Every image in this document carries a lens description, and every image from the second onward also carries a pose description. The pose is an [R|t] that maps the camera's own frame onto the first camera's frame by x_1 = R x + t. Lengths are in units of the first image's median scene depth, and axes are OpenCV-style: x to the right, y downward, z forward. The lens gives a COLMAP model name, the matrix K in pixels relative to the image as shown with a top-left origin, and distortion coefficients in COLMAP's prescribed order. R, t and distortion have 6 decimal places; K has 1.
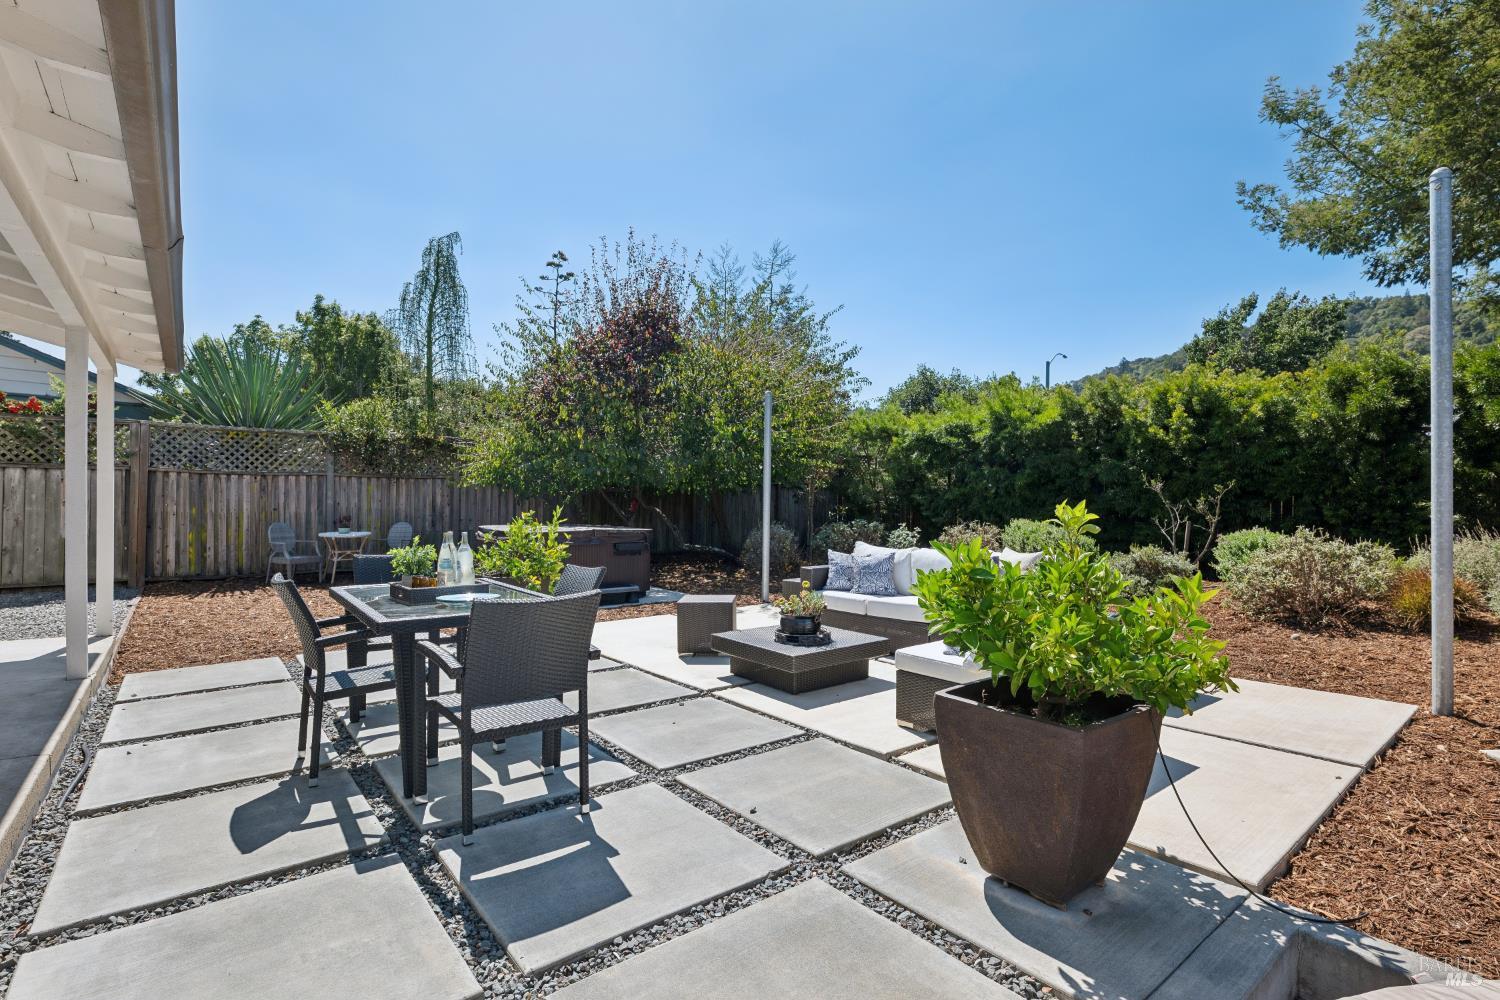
lens RADIAL K [[704.5, 0, 756.8], [0, 704.5, 505.3], [0, 0, 1]] dist [-0.000575, -0.000591]
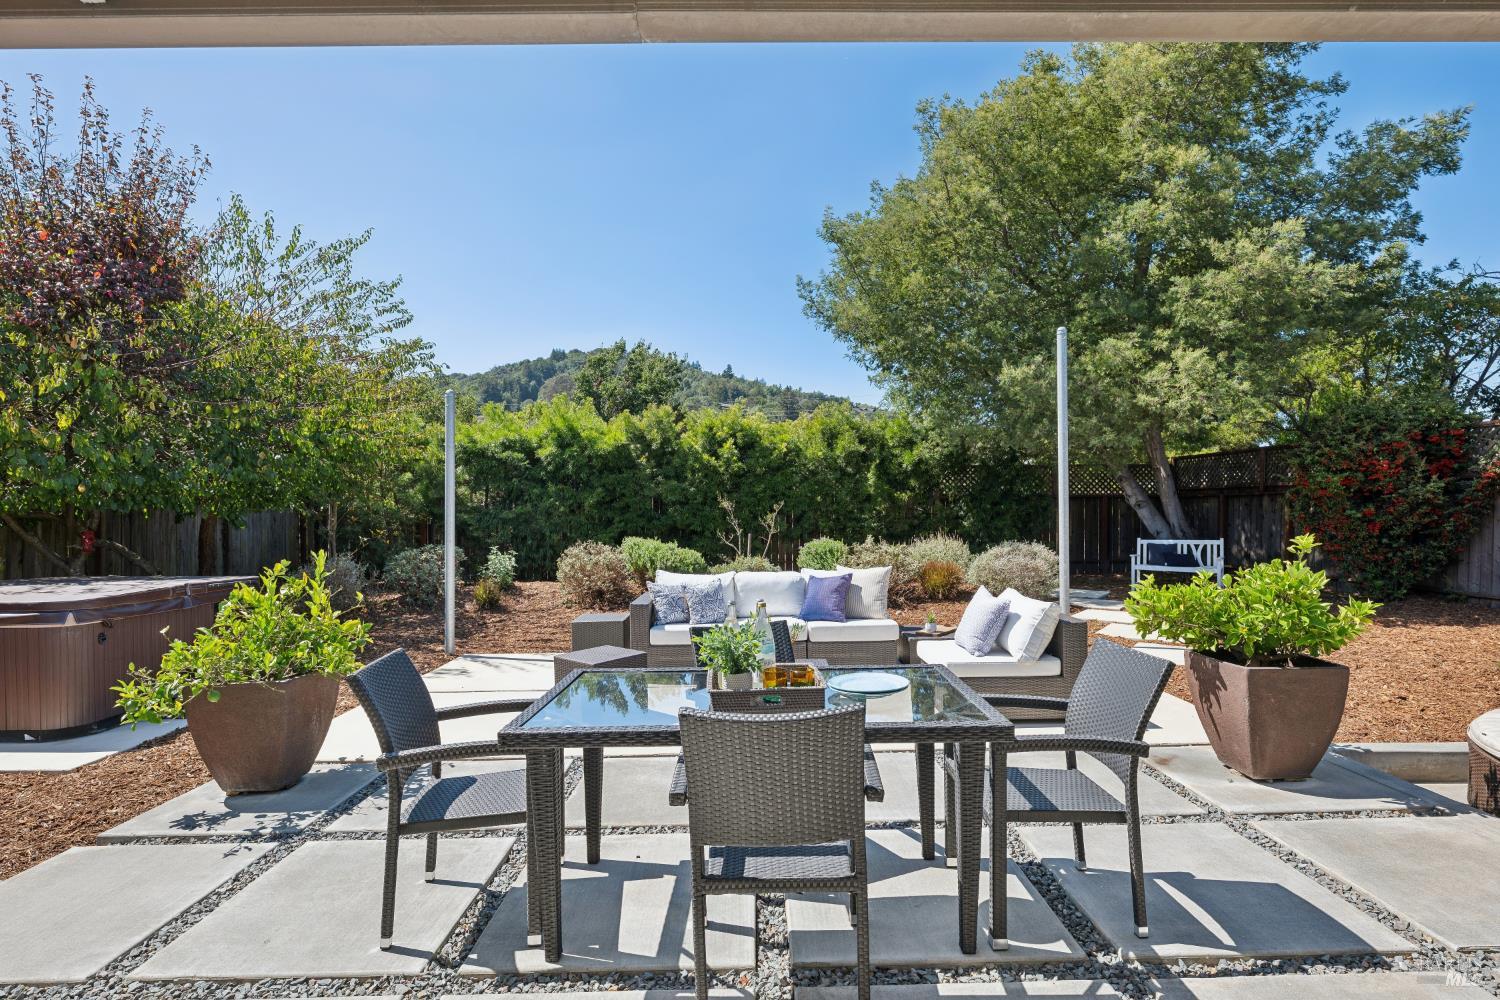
lens RADIAL K [[722.3, 0, 750.8], [0, 722.3, 505.2], [0, 0, 1]] dist [-0.002833, -0.000512]
pose [[0.622889, -0.006141, 0.782286, -0.360871], [0.018126, 0.999814, -0.006584, -0.018425], [-0.782100, 0.018281, 0.622885, 0.201194]]
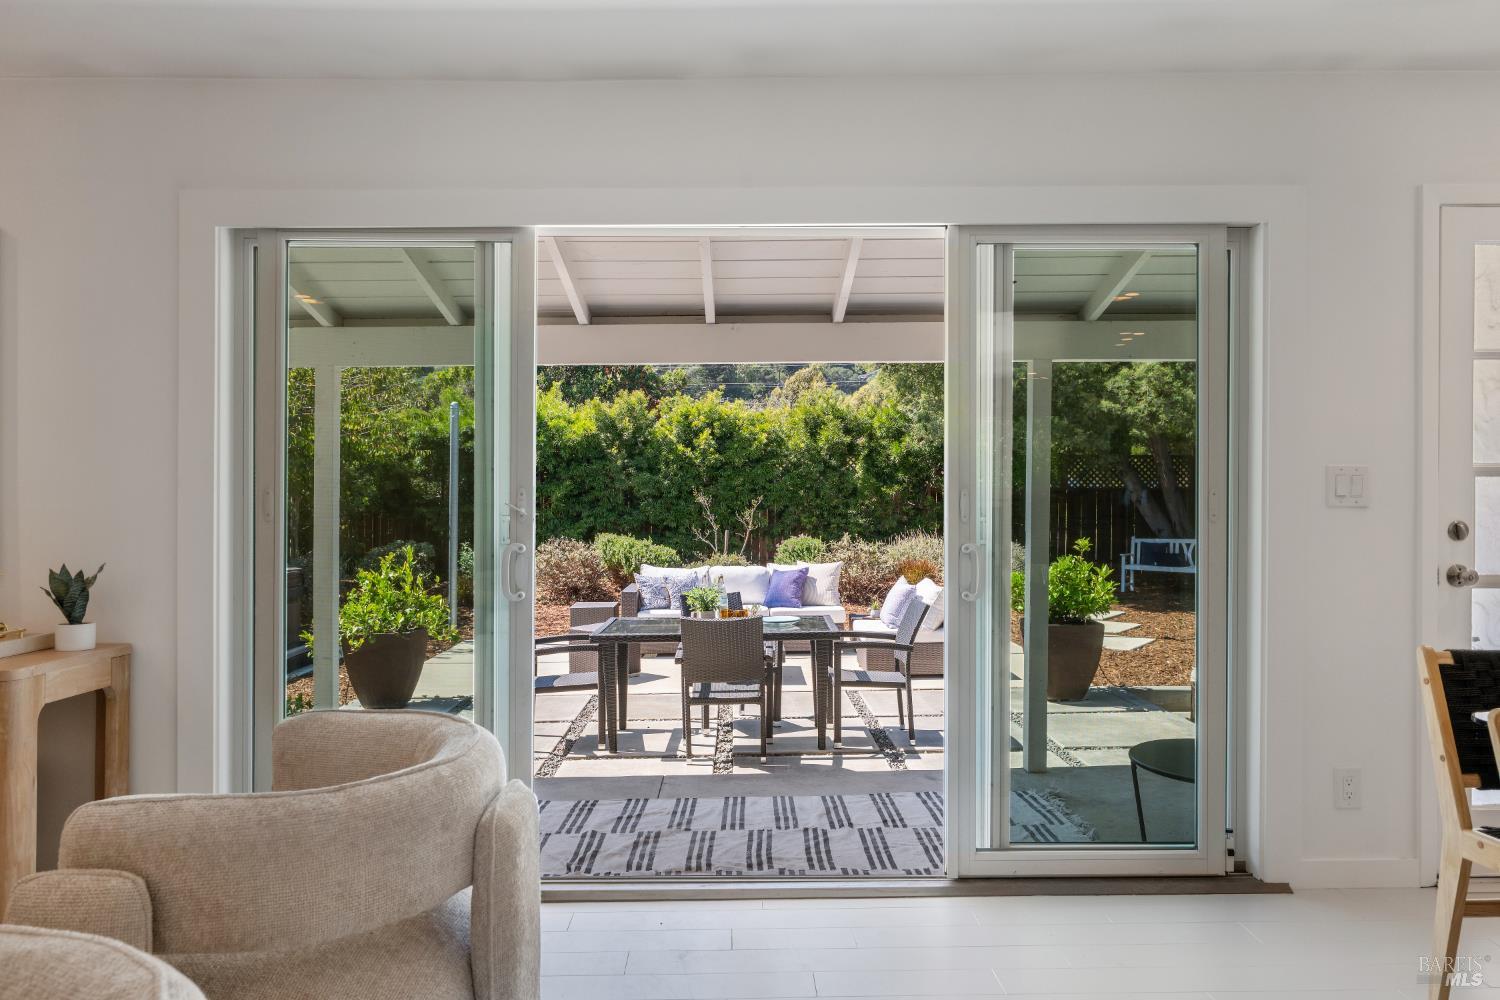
lens RADIAL K [[1002.3, 0, 745.0], [0, 1002.3, 492.4], [0, 0, 1]] dist [-0.017500, -0.007882]
pose [[0.616512, -0.008440, 0.787300, -0.655832], [0.012708, 0.999919, 0.000768, -0.039643], [-0.787243, 0.009531, 0.616569, -0.051825]]
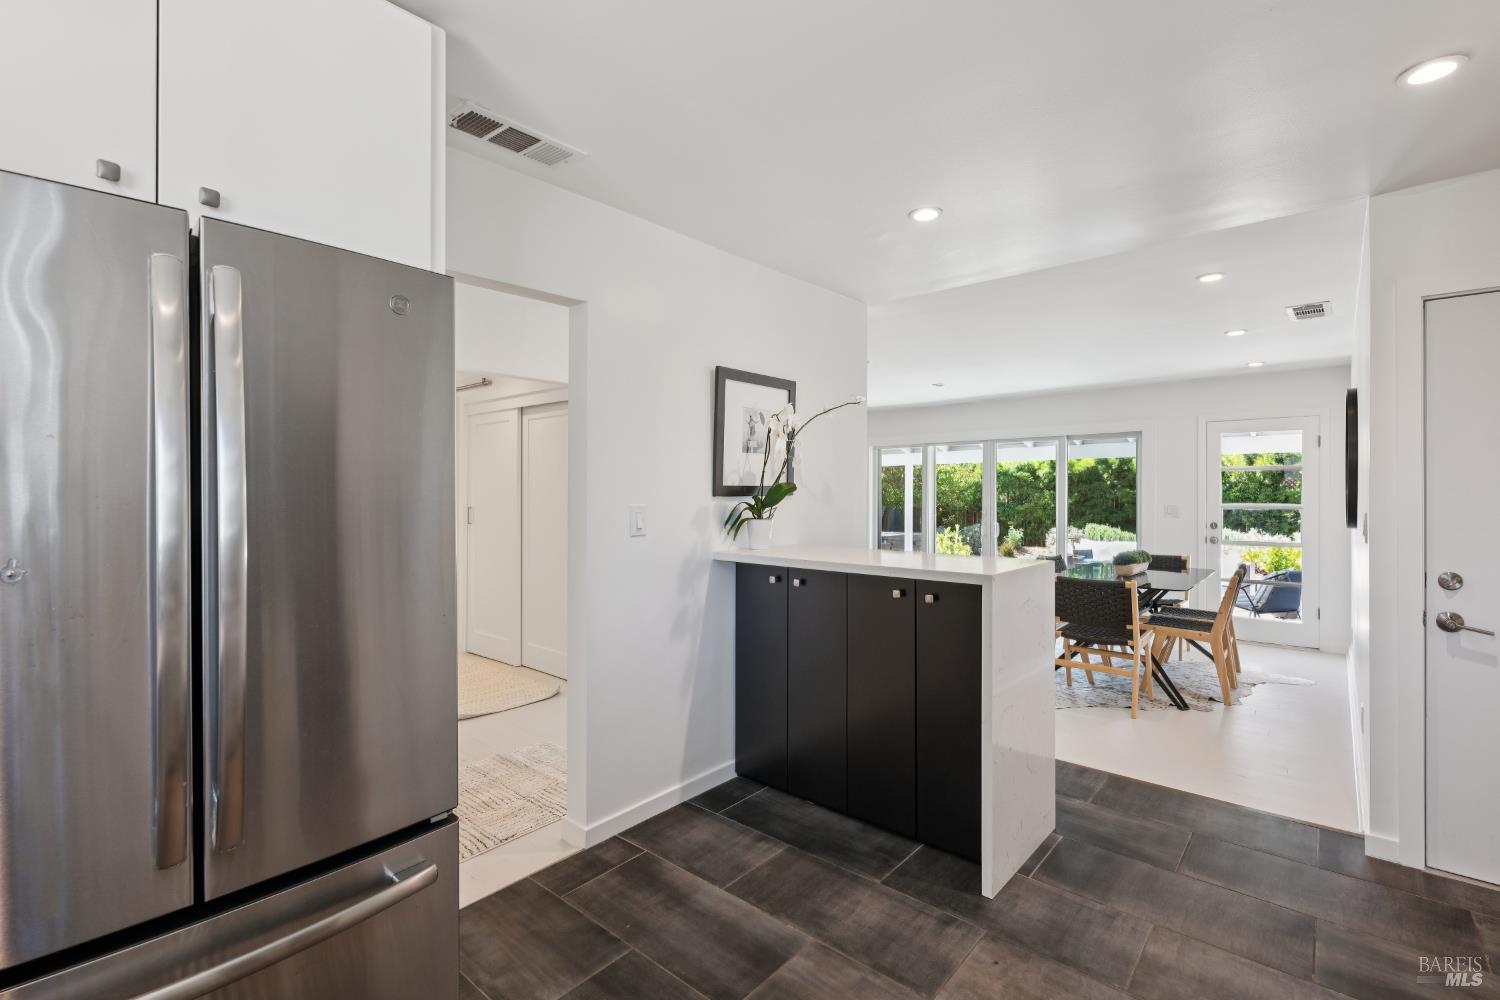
lens RADIAL K [[704.5, 0, 751.4], [0, 704.5, 495.3], [0, 0, 1]] dist [-0.000575, -0.000591]
pose [[0.980883, -0.004903, 0.194536, -0.848902], [0.006069, 0.999967, -0.005396, -0.050497], [-0.194504, 0.006473, 0.980880, -0.611173]]
